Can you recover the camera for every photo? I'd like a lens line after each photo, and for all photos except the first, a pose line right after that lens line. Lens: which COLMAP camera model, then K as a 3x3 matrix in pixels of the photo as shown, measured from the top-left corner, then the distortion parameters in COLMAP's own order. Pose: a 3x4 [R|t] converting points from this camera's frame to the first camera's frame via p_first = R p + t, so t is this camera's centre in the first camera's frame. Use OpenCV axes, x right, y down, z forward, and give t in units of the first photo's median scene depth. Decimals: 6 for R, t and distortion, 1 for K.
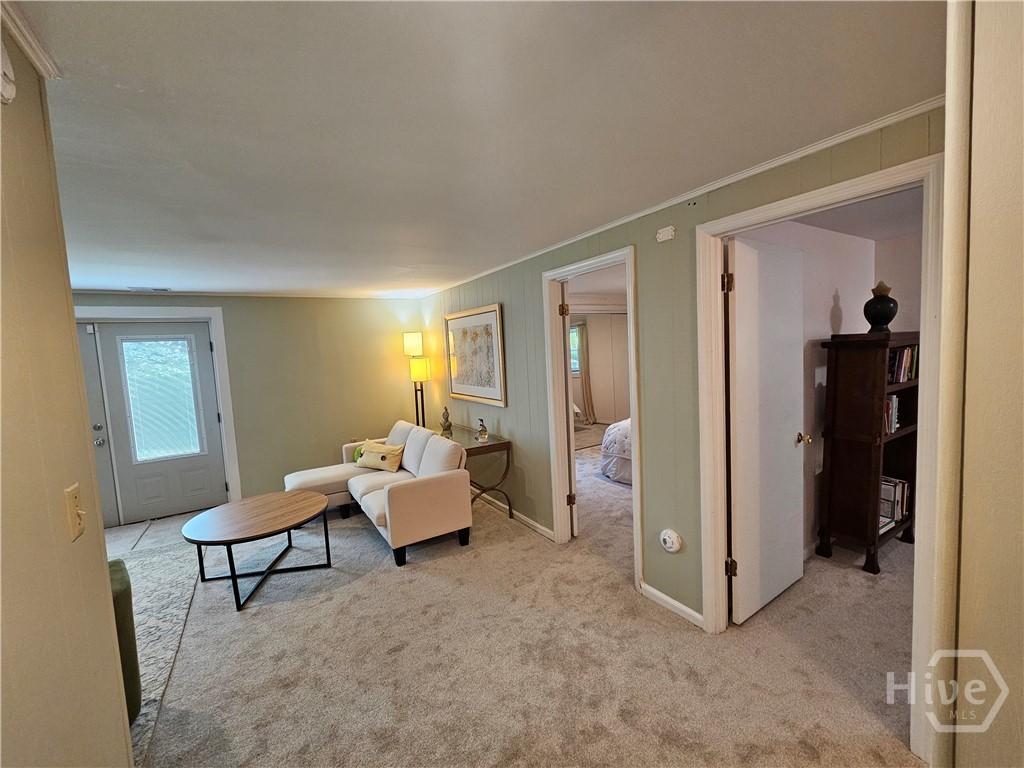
lens RADIAL K [[419.9, 0, 505.6], [0, 419.9, 383.8], [0, 0, 1]] dist [0.001117, 0.000398]
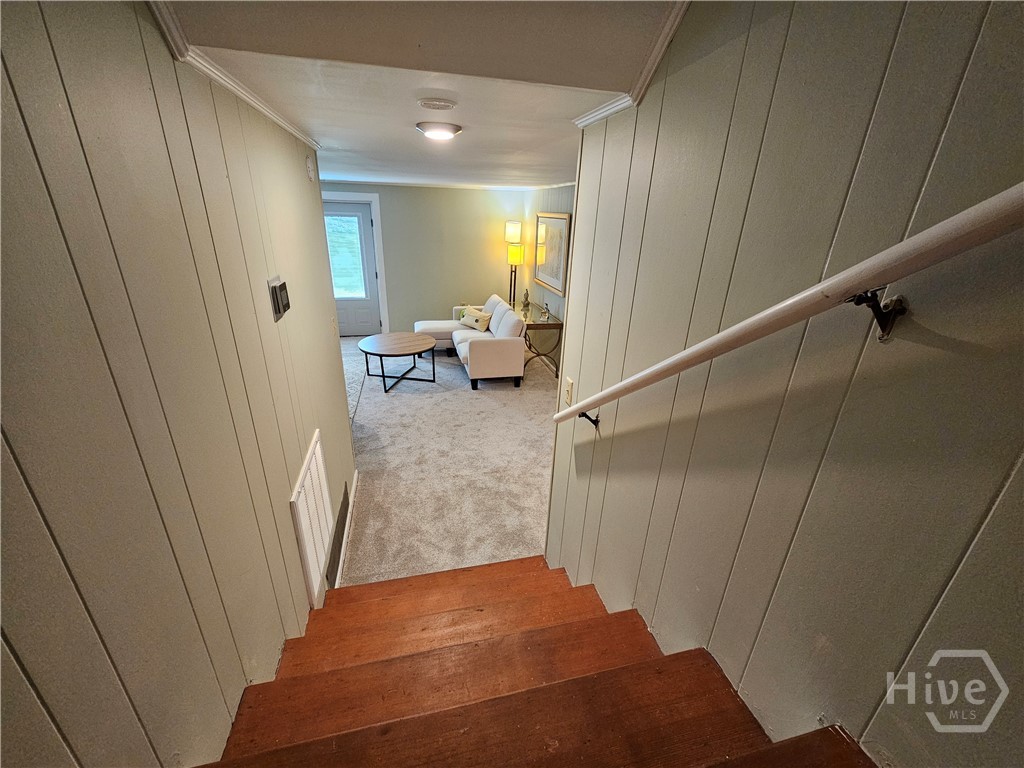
lens RADIAL K [[419.9, 0, 505.6], [0, 419.9, 383.8], [0, 0, 1]] dist [0.001117, 0.000398]
pose [[0.945081, 0.194513, -0.262652, 0.262906], [-0.104518, 0.941290, 0.321012, -0.108085], [0.309673, -0.275931, 0.909926, -0.388466]]
